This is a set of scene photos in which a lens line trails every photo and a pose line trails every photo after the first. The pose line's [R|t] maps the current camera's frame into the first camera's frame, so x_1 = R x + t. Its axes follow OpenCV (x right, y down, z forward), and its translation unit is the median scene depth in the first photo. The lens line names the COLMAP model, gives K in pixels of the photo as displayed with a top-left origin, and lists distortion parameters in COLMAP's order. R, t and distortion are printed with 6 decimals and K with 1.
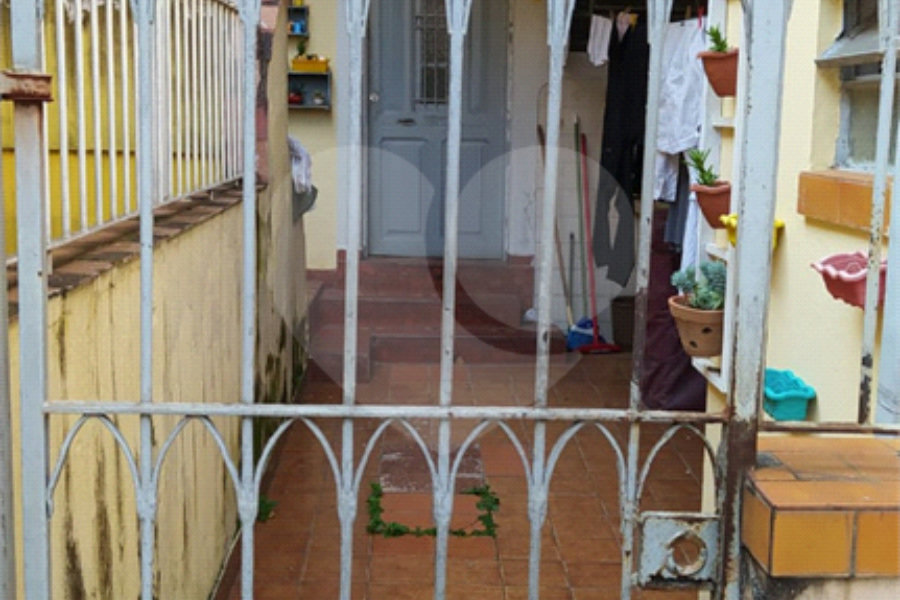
lens RADIAL K [[1235.3, 0, 485.2], [0, 1235.3, 332.4], [0, 0, 1]] dist [0.040013, -0.027469]
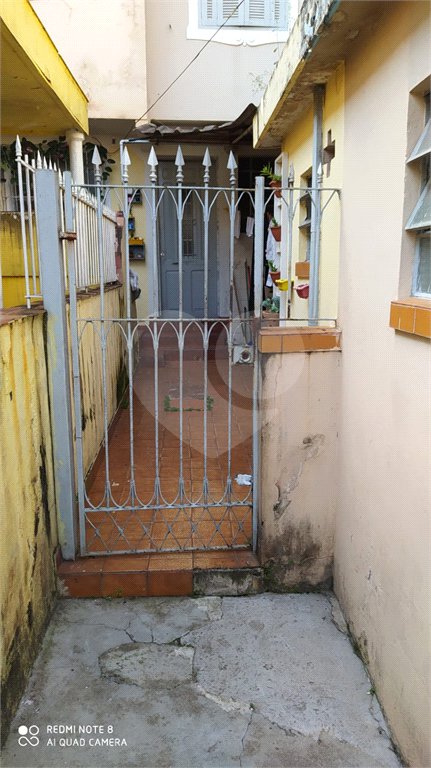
lens RADIAL K [[608.9, 0, 215.5], [0, 608.9, 384.0], [0, 0, 1]] dist [0.097888, -0.189661]
pose [[0.999500, -0.029325, -0.011784, 0.081129], [0.029423, 0.999533, 0.008240, 0.222062], [0.011537, -0.008582, 0.999897, -0.779819]]
